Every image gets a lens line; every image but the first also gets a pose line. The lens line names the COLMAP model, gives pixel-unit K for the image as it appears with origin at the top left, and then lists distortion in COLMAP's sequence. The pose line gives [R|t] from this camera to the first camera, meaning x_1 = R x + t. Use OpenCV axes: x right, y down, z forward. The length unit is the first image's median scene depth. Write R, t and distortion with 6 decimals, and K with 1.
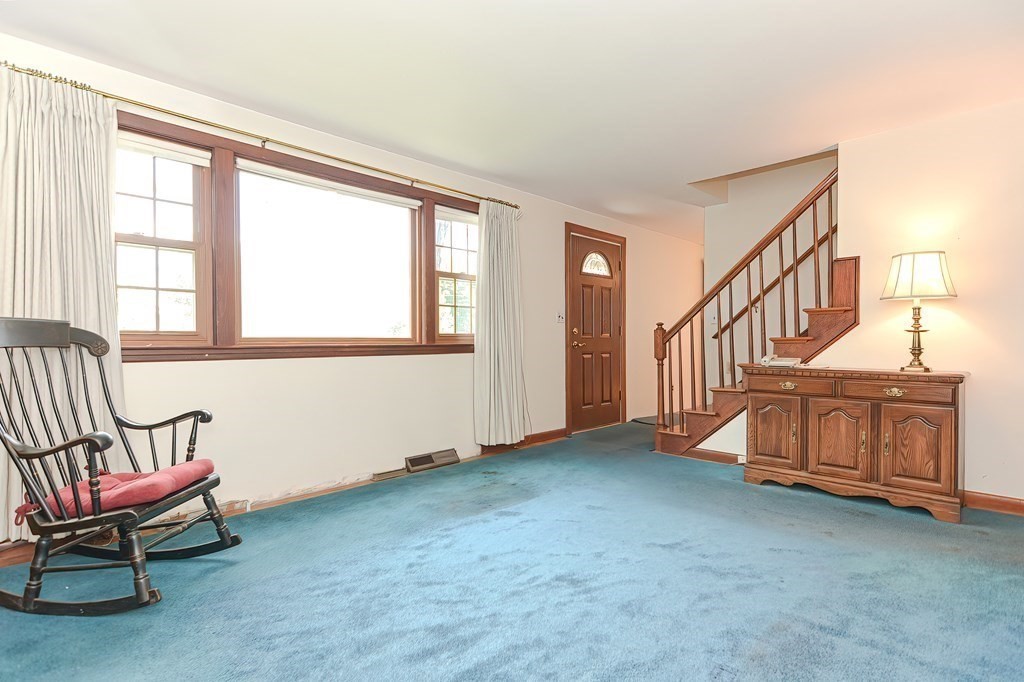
lens RADIAL K [[478.2, 0, 512.8], [0, 478.2, 345.5], [0, 0, 1]] dist [0.000576, -0.000278]
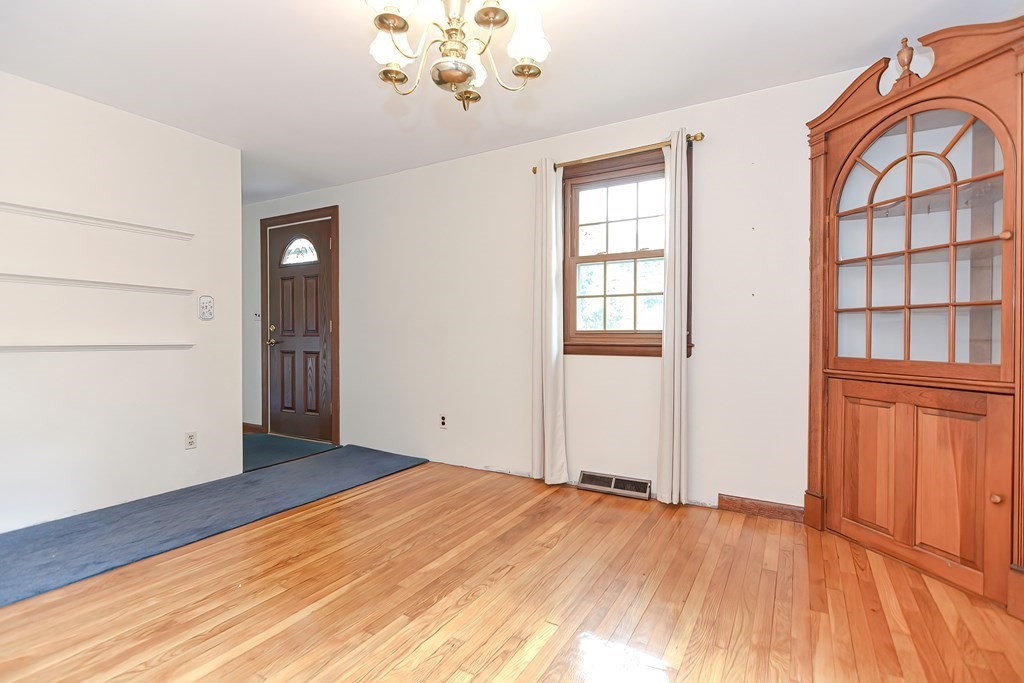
lens RADIAL K [[498.4, 0, 504.7], [0, 498.4, 347.4], [0, 0, 1]] dist [0.001502, -0.000634]
pose [[0.250036, 0.021250, -0.968003, 1.151846], [-0.015094, 0.999723, 0.018047, -0.016441], [0.968119, 0.010099, 0.250287, 1.136203]]
